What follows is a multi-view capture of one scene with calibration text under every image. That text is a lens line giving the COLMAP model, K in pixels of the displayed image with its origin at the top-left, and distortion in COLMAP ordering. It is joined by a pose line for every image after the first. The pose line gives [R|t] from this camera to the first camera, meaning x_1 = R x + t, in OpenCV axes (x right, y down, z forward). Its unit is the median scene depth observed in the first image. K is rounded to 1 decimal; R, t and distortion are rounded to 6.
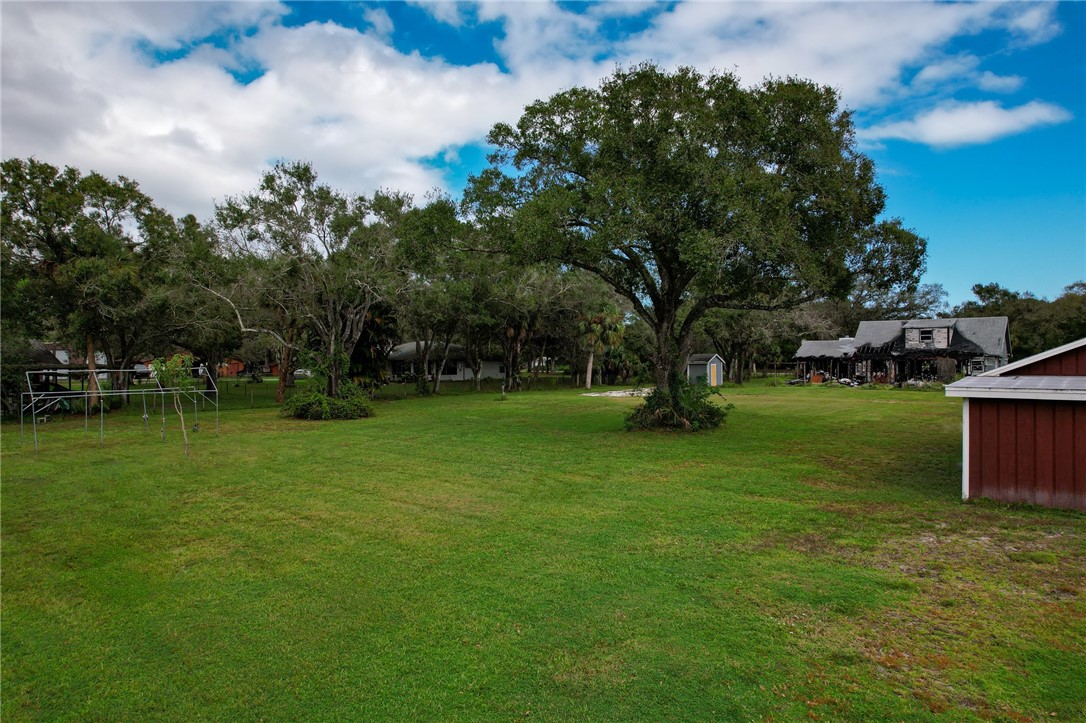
lens RADIAL K [[707.1, 0, 540.5], [0, 707.1, 361.7], [0, 0, 1]] dist [-0.057331, 0.035569]
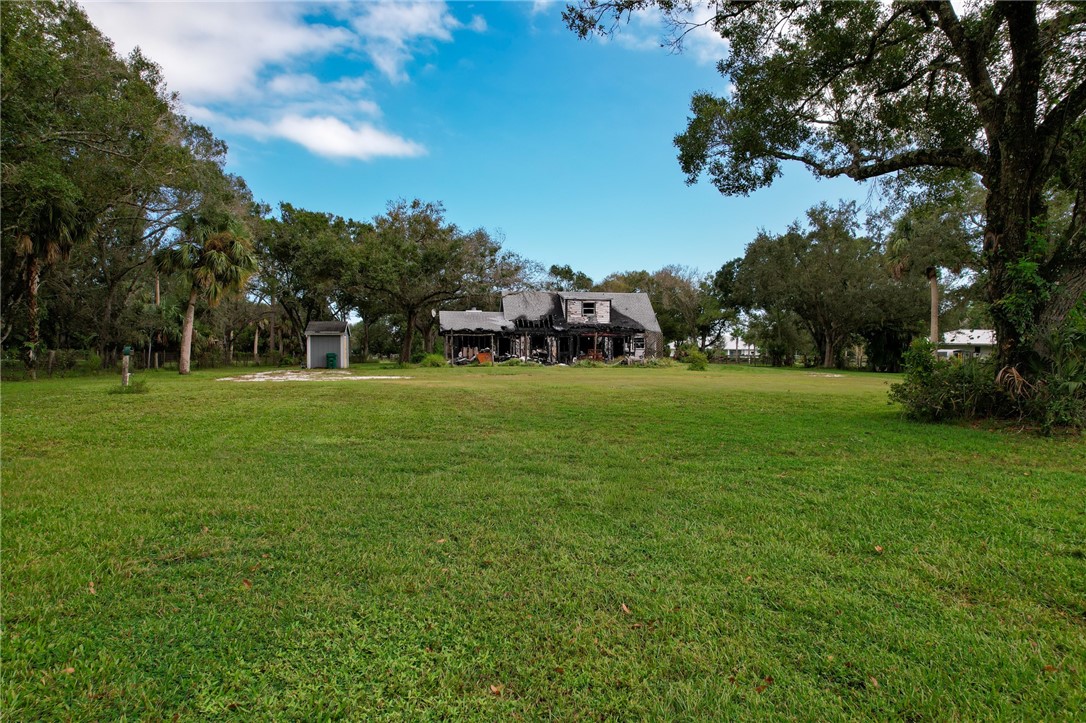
lens RADIAL K [[707.1, 0, 560.4], [0, 707.1, 383.5], [0, 0, 1]] dist [-0.057331, 0.035569]
pose [[0.632870, -0.022814, 0.773922, -0.162212], [-0.004409, 0.999443, 0.033067, 0.027295], [-0.774246, -0.024339, 0.632417, 0.446117]]
